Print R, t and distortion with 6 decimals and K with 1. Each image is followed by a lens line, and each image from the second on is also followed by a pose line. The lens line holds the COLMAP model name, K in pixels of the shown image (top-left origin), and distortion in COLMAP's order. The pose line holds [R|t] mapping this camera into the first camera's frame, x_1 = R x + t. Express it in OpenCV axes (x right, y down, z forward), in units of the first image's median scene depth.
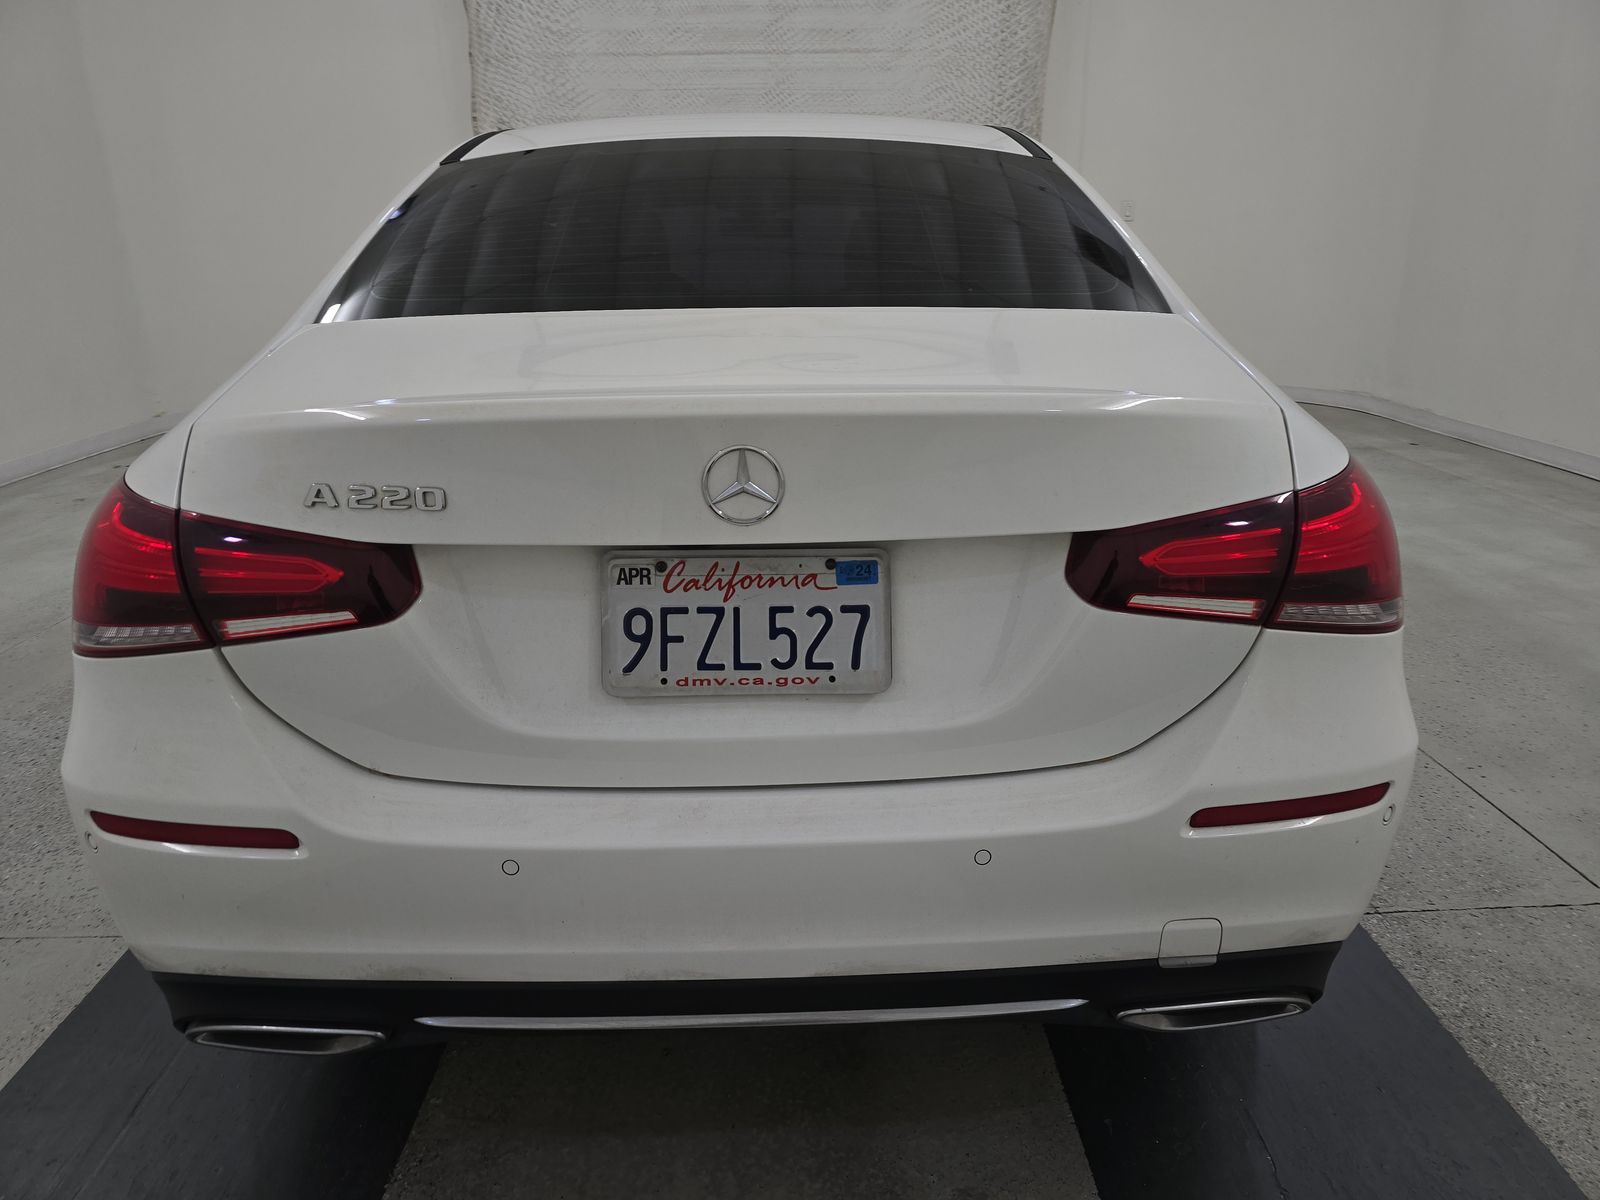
lens RADIAL K [[1083.3, 0, 796.4], [0, 1083.3, 614.2], [0, 0, 1]] dist [0.051712, -0.048506]
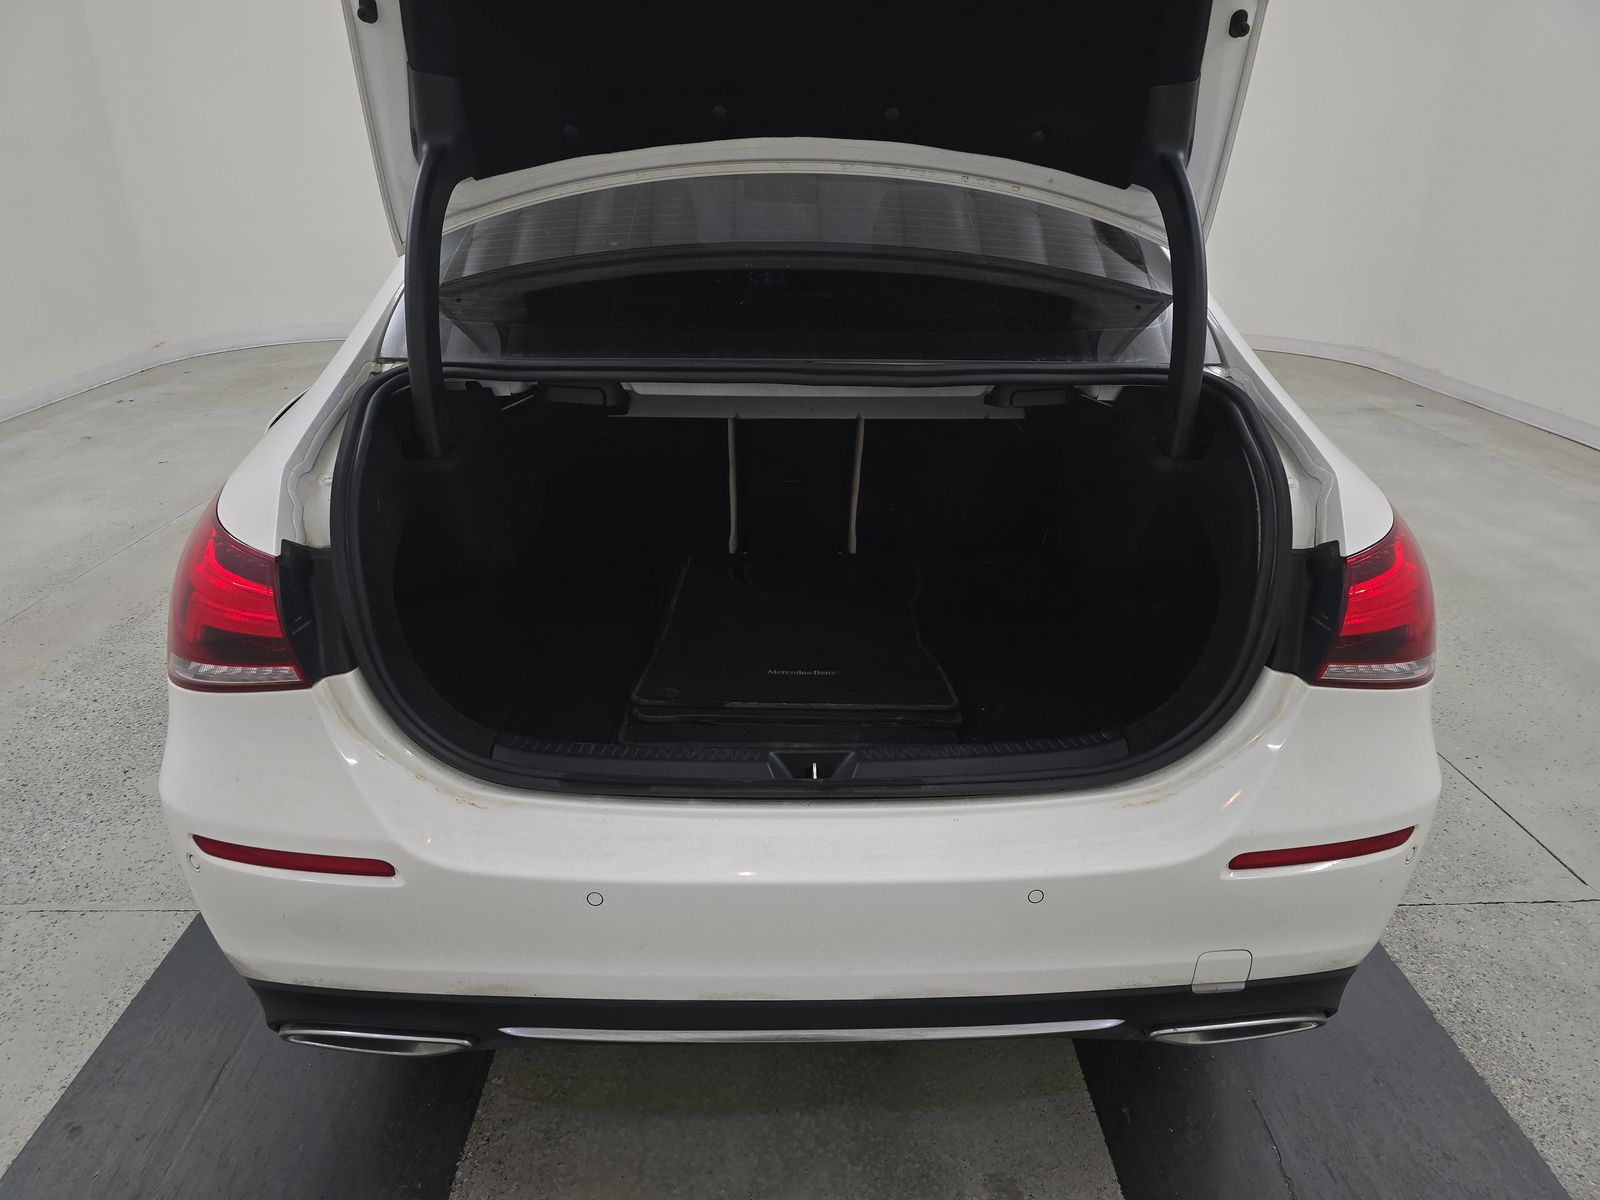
lens RADIAL K [[1083.3, 0, 796.4], [0, 1083.3, 614.2], [0, 0, 1]] dist [0.051712, -0.048506]
pose [[0.999741, 0.019160, 0.012291, -0.061614], [-0.019986, 0.997272, 0.071061, -0.092950], [-0.010896, -0.071289, 0.997396, -0.034648]]
